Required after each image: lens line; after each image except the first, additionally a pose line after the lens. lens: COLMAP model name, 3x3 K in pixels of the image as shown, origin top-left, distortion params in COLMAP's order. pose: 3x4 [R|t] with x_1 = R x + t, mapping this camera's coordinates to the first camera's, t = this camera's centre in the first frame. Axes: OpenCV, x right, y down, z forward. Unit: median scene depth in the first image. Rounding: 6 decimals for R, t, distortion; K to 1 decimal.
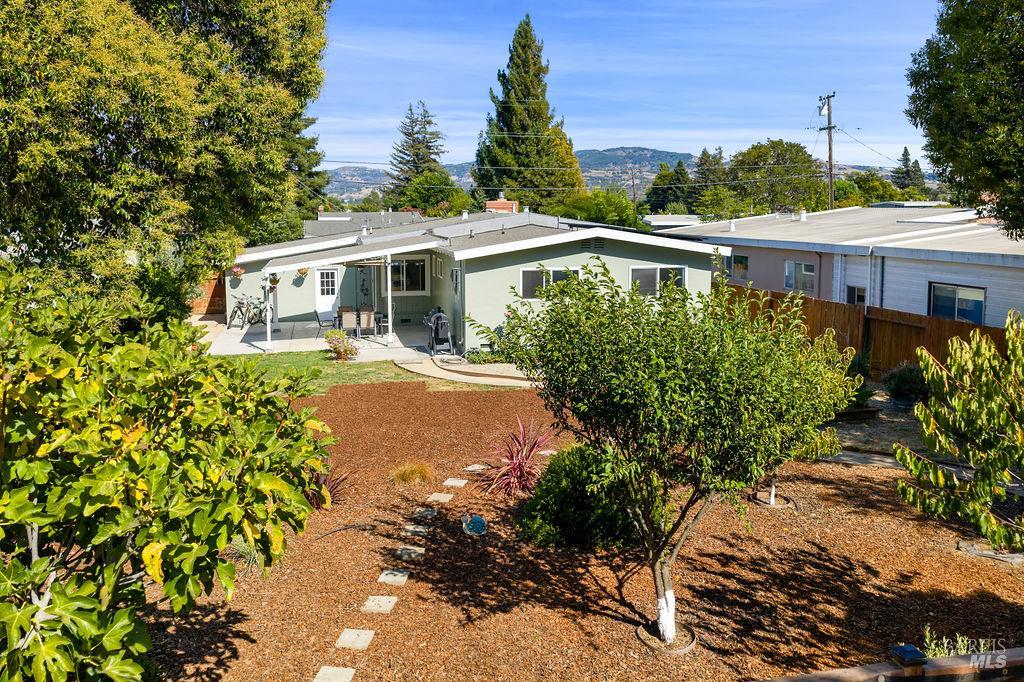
lens RADIAL K [[852.5, 0, 511.0], [0, 852.5, 281.6], [0, 0, 1]] dist [0.092680, -0.000114]
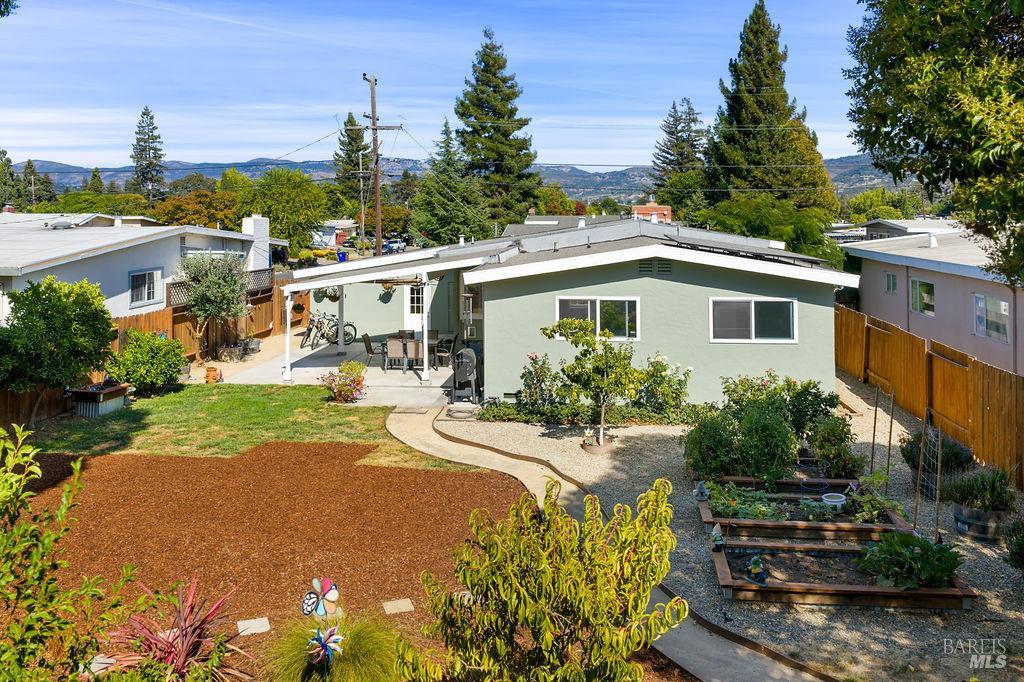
lens RADIAL K [[874.0, 0, 509.6], [0, 874.0, 197.3], [0, 0, 1]] dist [-0.005226, -0.003217]
pose [[0.945443, -0.003436, -0.325769, 0.070595], [-0.028746, 0.995165, -0.093921, -0.008975], [0.324517, 0.098161, 0.940773, 0.074035]]
